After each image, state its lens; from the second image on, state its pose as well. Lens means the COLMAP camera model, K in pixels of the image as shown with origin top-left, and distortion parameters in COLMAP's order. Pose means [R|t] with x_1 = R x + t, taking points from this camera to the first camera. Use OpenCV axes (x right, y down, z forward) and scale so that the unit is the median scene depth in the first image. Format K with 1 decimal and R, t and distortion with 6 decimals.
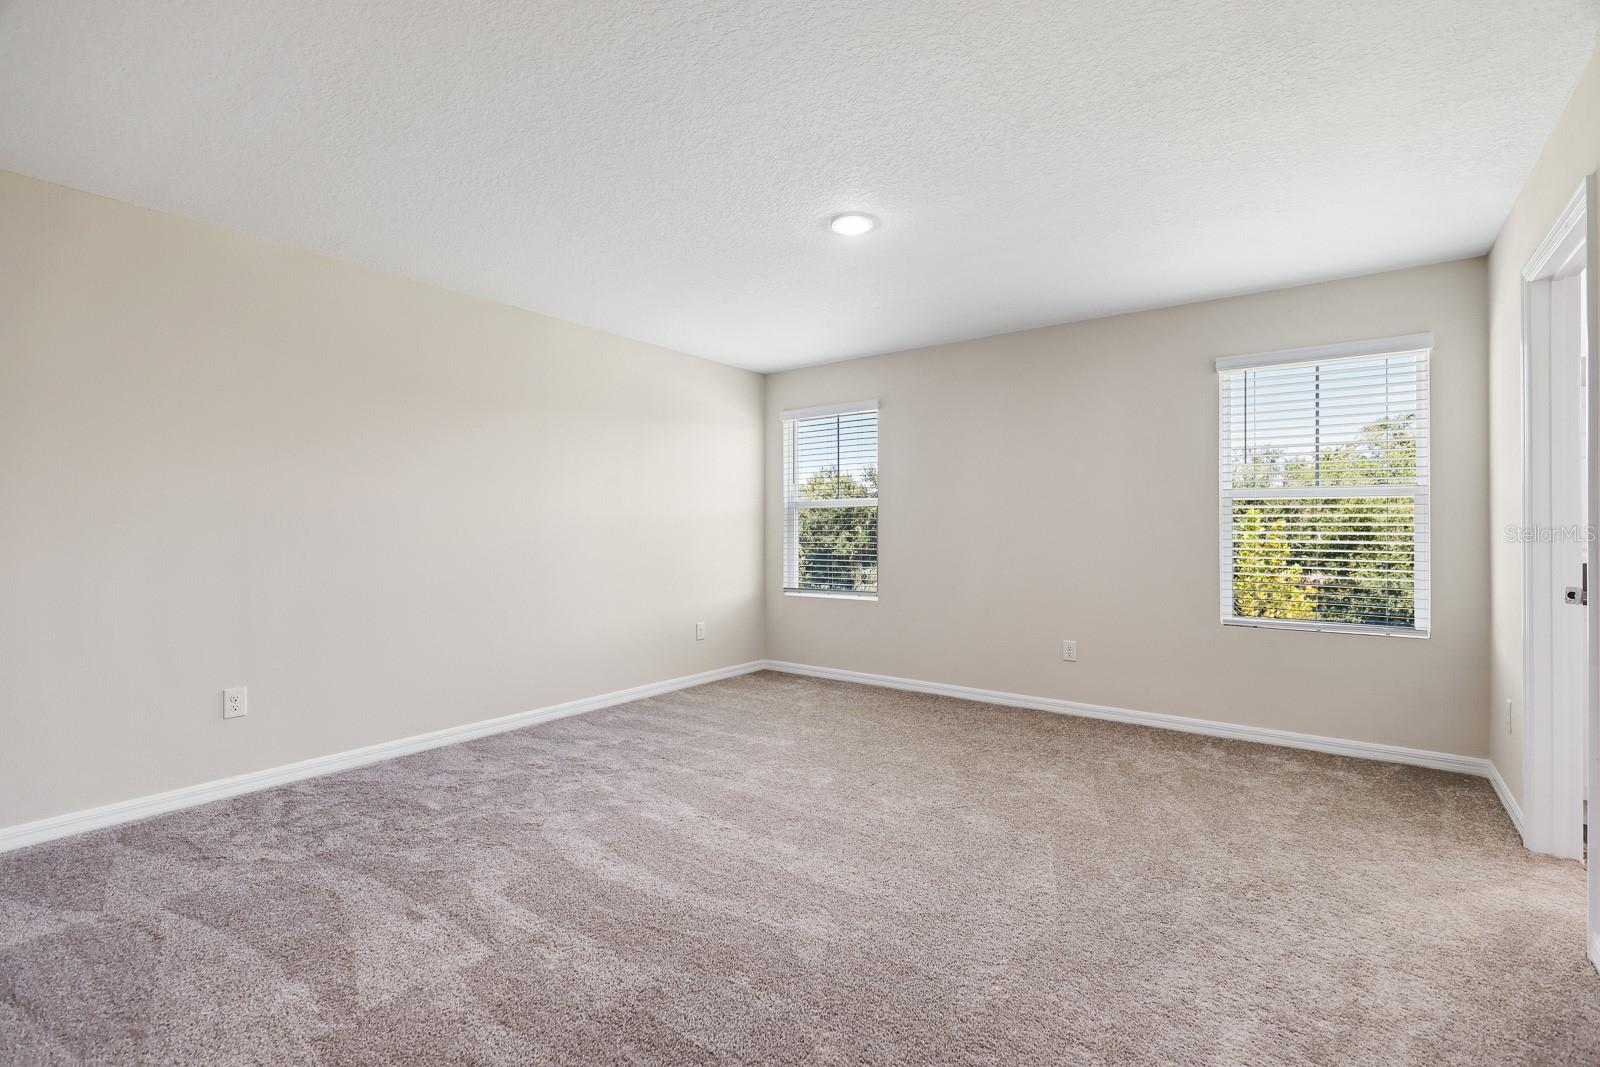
lens RADIAL K [[728.3, 0, 804.5], [0, 728.3, 528.7], [0, 0, 1]] dist [0.001754, 0.000093]
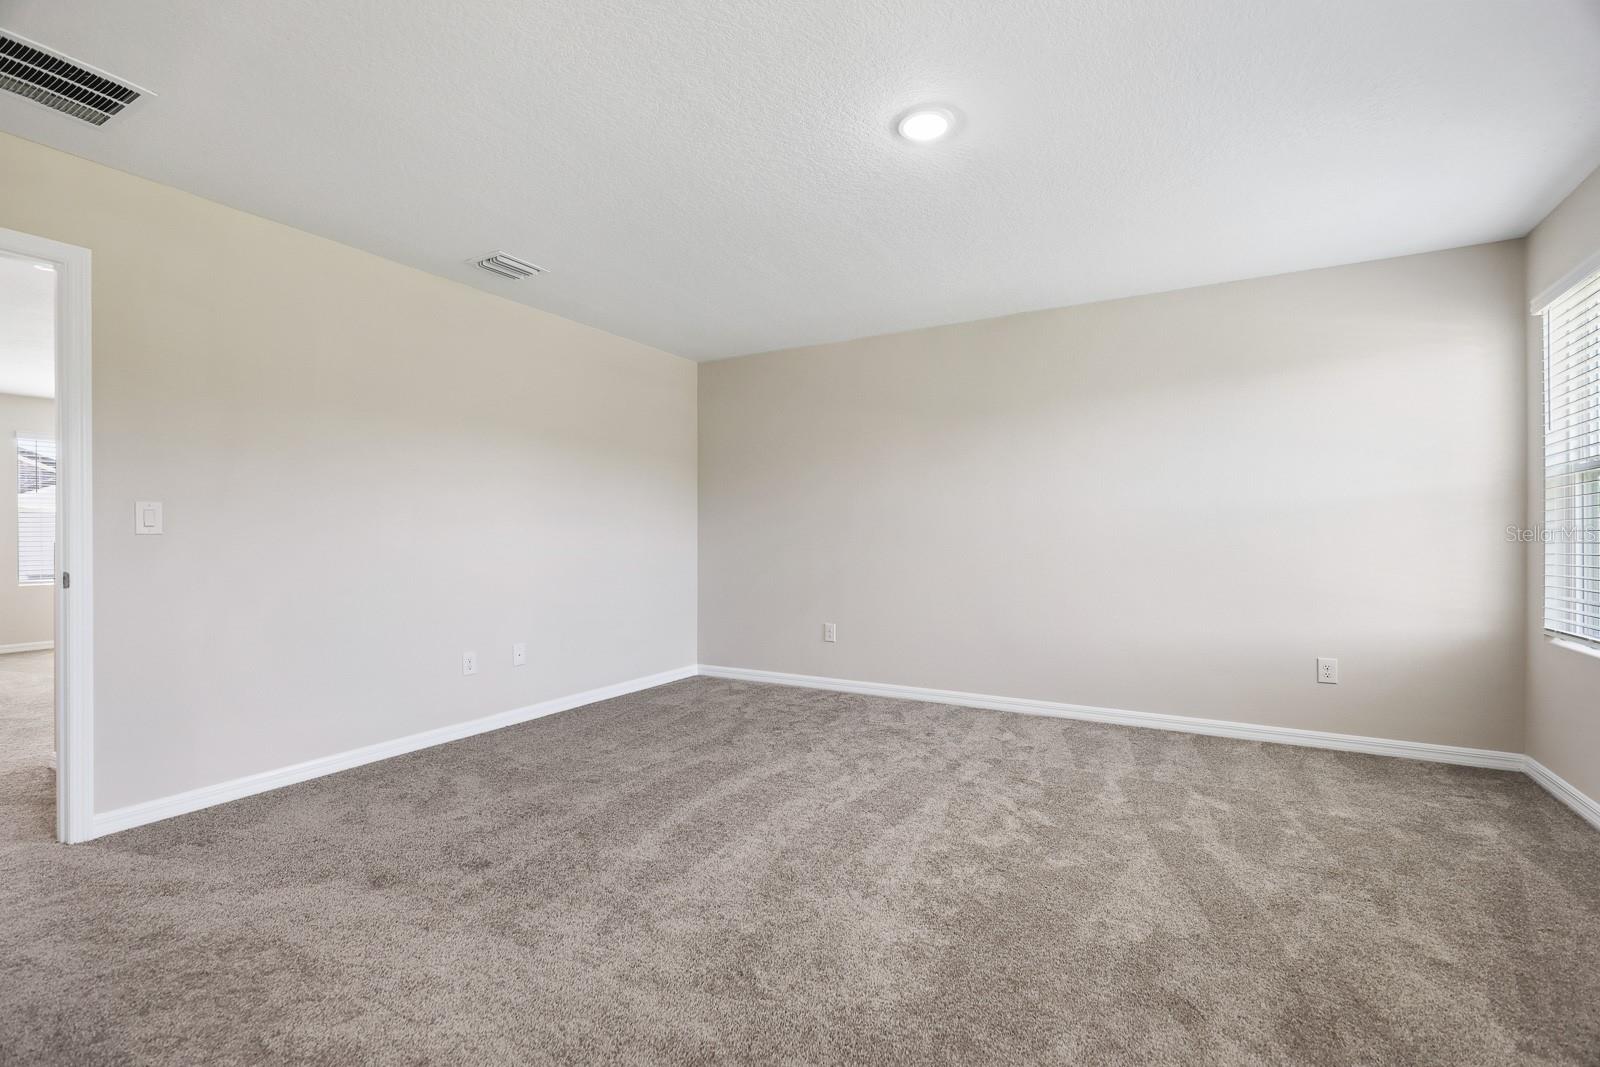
lens RADIAL K [[719.5, 0, 798.9], [0, 719.5, 538.4], [0, 0, 1]] dist [0.001275, 0.000435]
pose [[0.111003, -0.003592, -0.993814, 0.728930], [0.002234, 0.999992, -0.003365, 0.033396], [0.993818, -0.001846, 0.111010, 0.700854]]
